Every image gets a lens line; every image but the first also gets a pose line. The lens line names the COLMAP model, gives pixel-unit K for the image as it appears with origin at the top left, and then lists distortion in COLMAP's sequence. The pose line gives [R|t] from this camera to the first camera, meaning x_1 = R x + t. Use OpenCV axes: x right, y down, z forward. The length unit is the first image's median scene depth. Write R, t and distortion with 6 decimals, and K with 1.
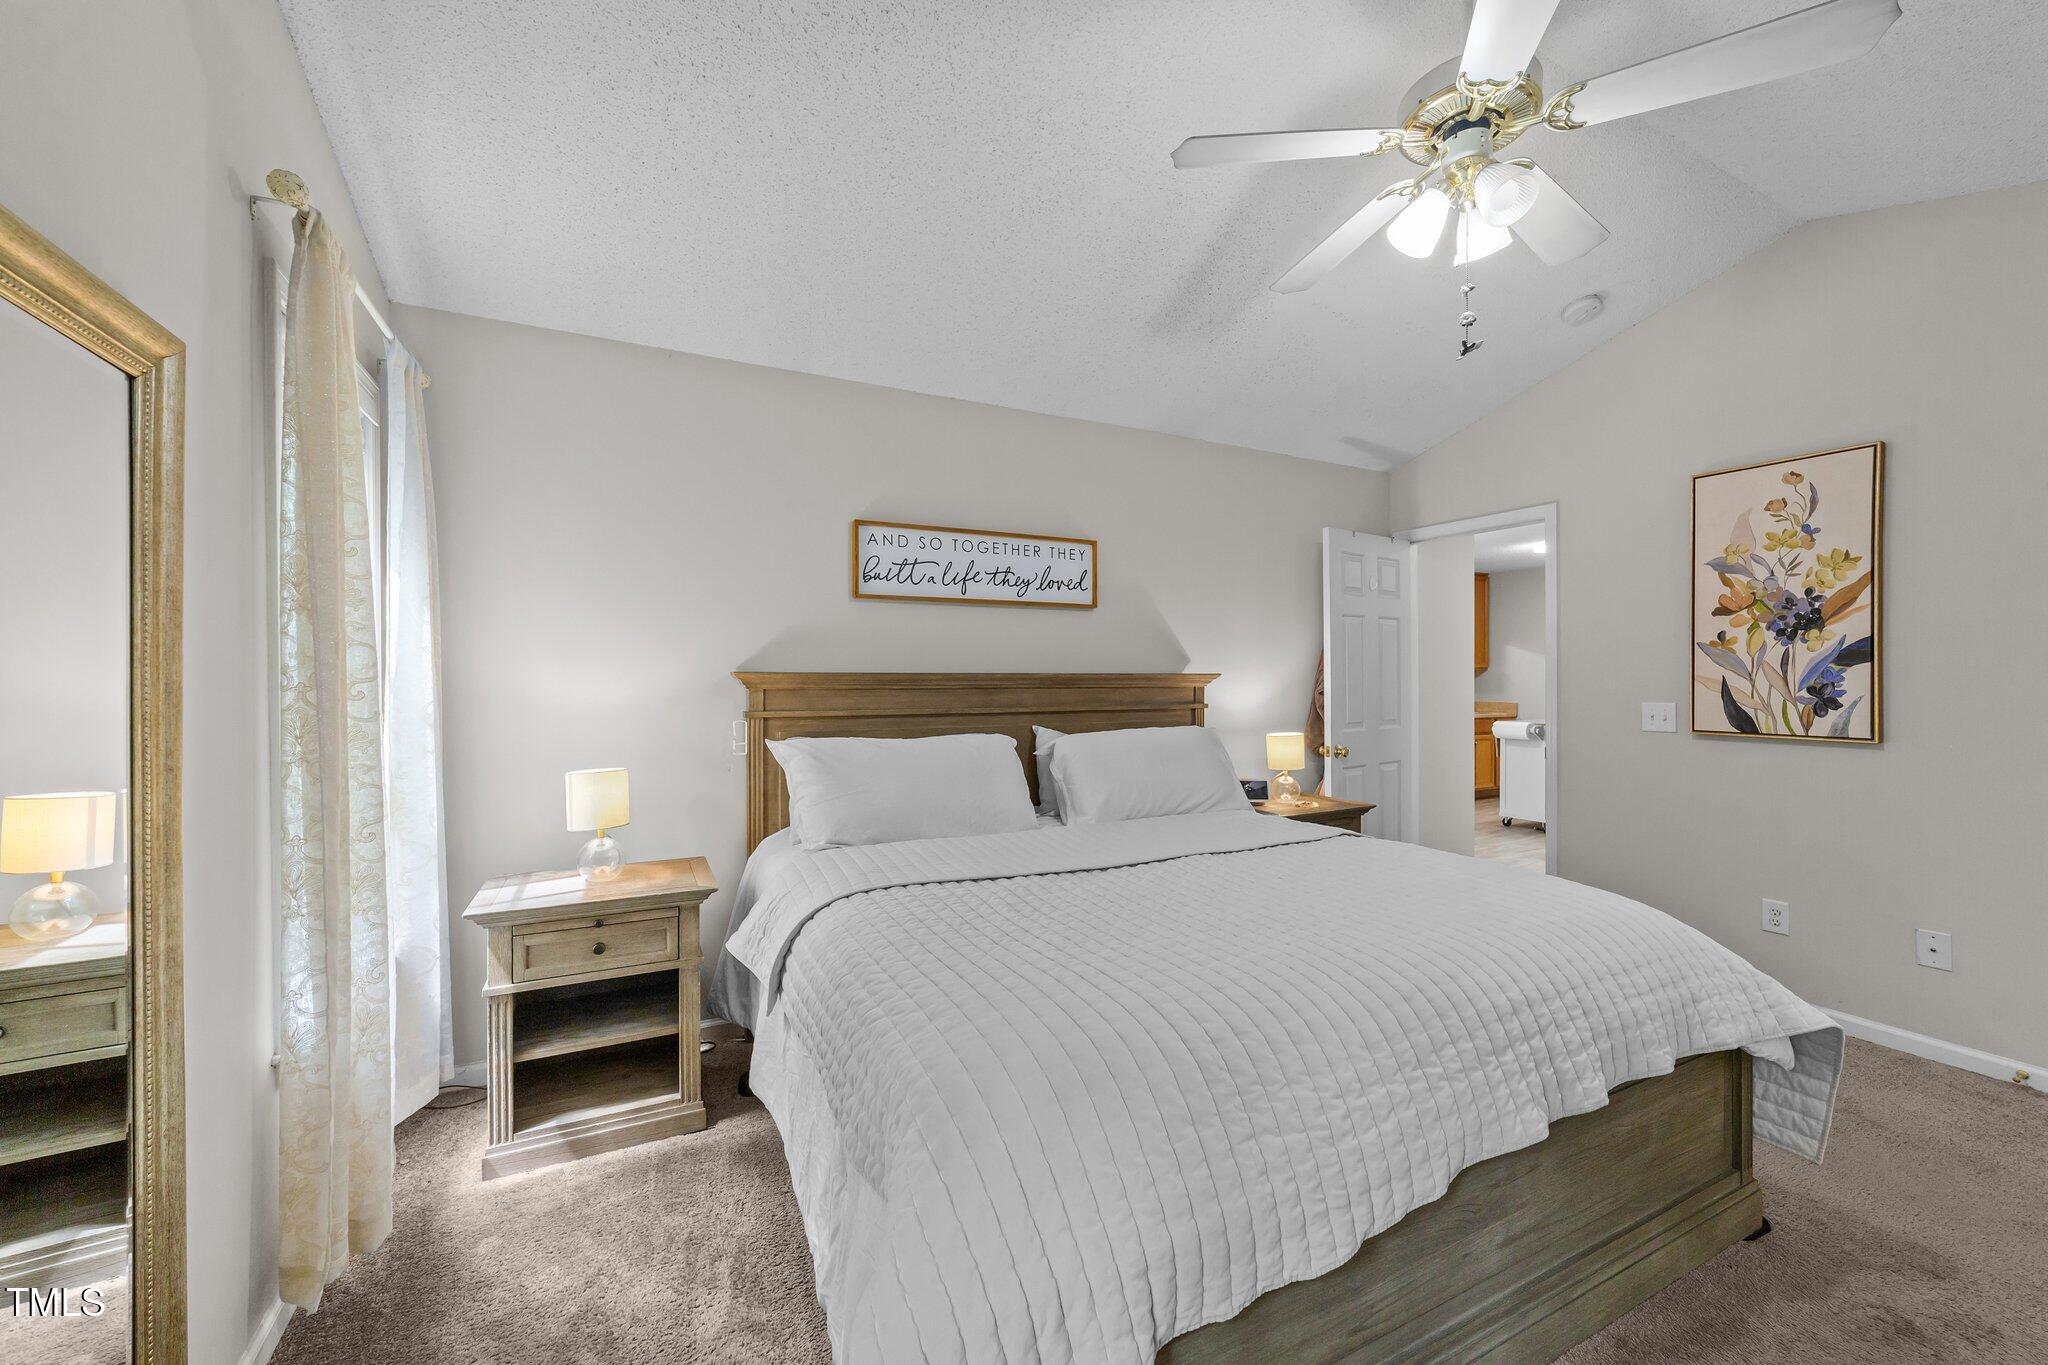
lens RADIAL K [[776.5, 0, 1010.9], [0, 776.5, 682.6], [0, 0, 1]] dist [0.000301, 0.000072]
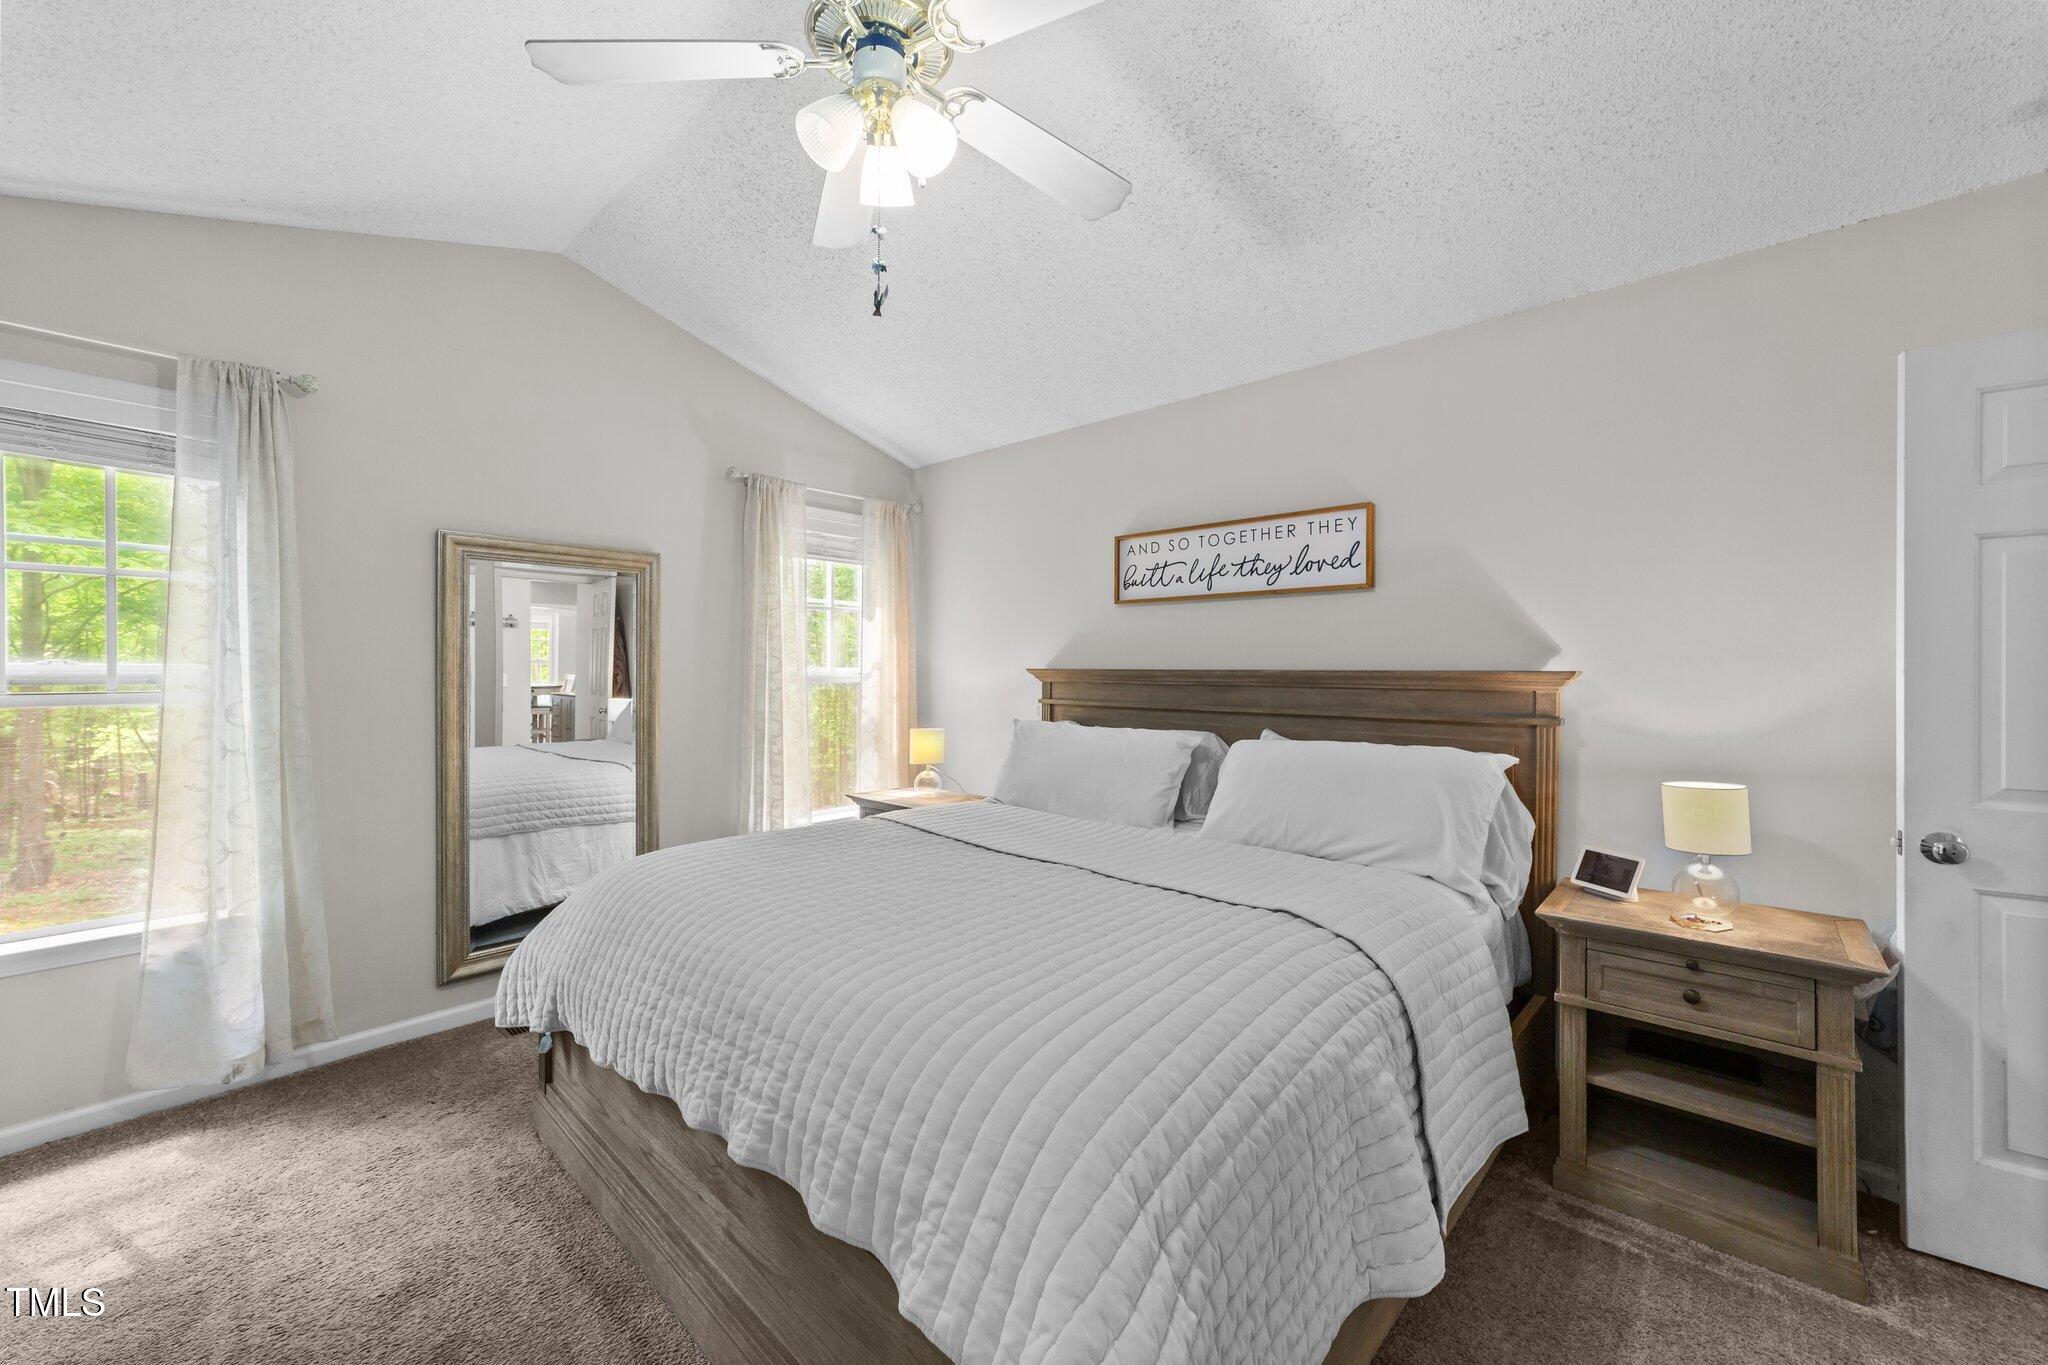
lens RADIAL K [[776.5, 0, 1010.7], [0, 776.5, 665.7], [0, 0, 1]] dist [0.000301, 0.000072]
pose [[0.370456, -0.002322, -0.928847, 0.749953], [-0.012557, 0.999893, -0.007508, -0.006949], [0.928765, 0.014445, 0.370388, 0.397851]]
